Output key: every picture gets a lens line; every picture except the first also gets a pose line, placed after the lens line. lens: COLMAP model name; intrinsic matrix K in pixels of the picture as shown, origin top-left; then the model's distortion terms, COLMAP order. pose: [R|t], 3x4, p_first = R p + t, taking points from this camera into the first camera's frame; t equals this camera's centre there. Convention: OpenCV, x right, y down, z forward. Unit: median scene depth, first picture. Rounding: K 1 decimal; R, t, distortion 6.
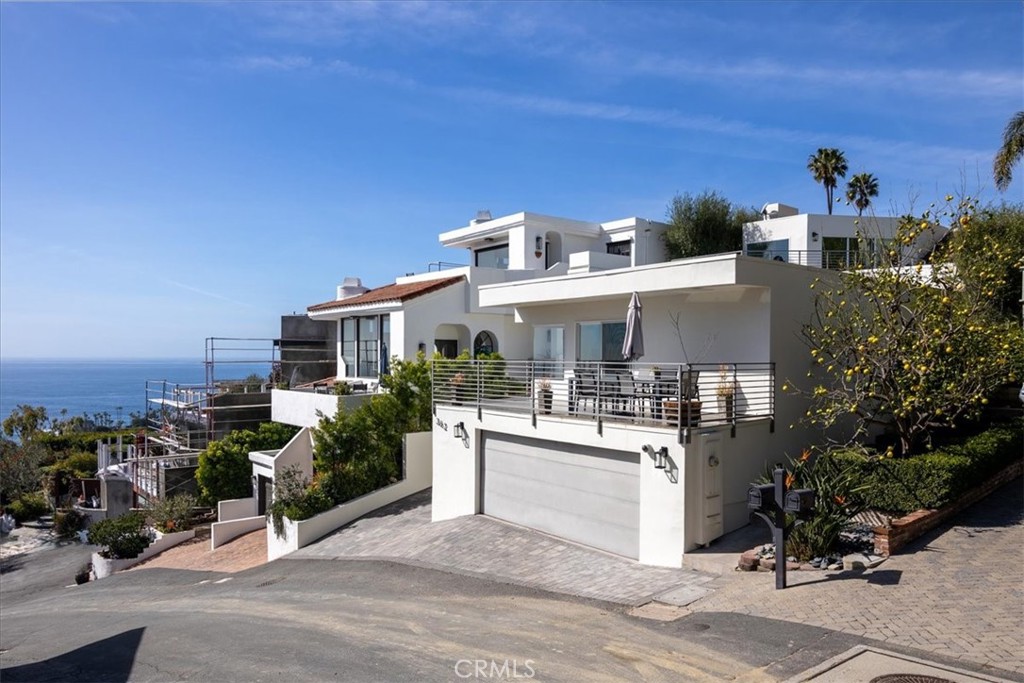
lens RADIAL K [[708.0, 0, 512.0], [0, 708.0, 341.5], [0, 0, 1]] dist [0.000126, 0.000516]
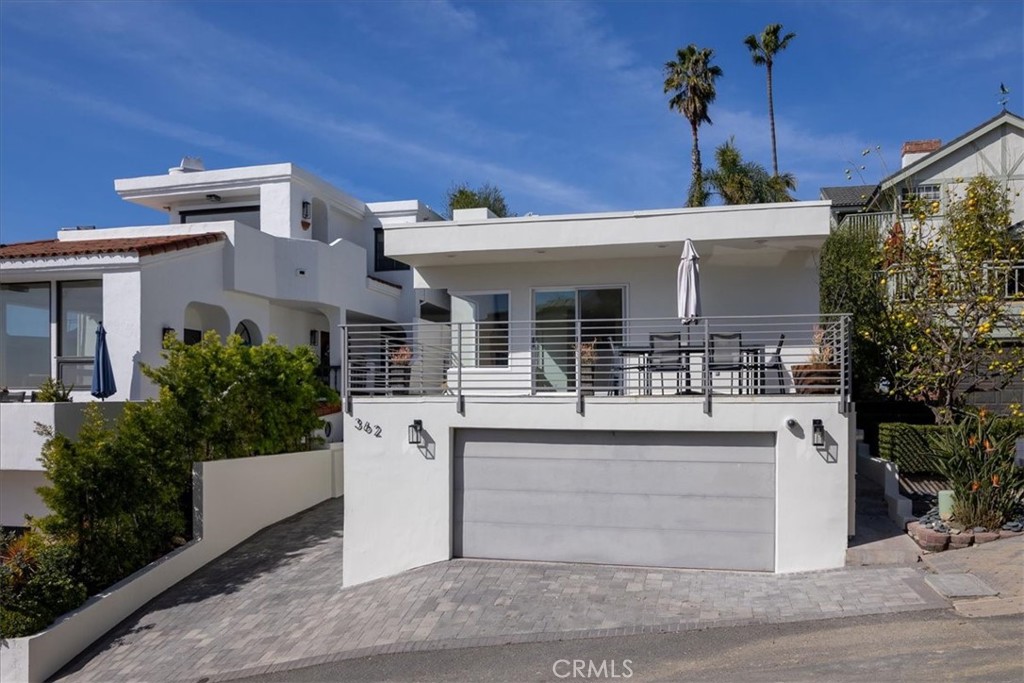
lens RADIAL K [[719.7, 0, 513.0], [0, 719.7, 400.4], [0, 0, 1]] dist [-0.010606, -0.003784]
pose [[0.768666, 0.011563, 0.639546, -0.406600], [-0.005661, 0.999920, -0.011276, 0.099027], [-0.639625, 0.005047, 0.768670, 0.428582]]
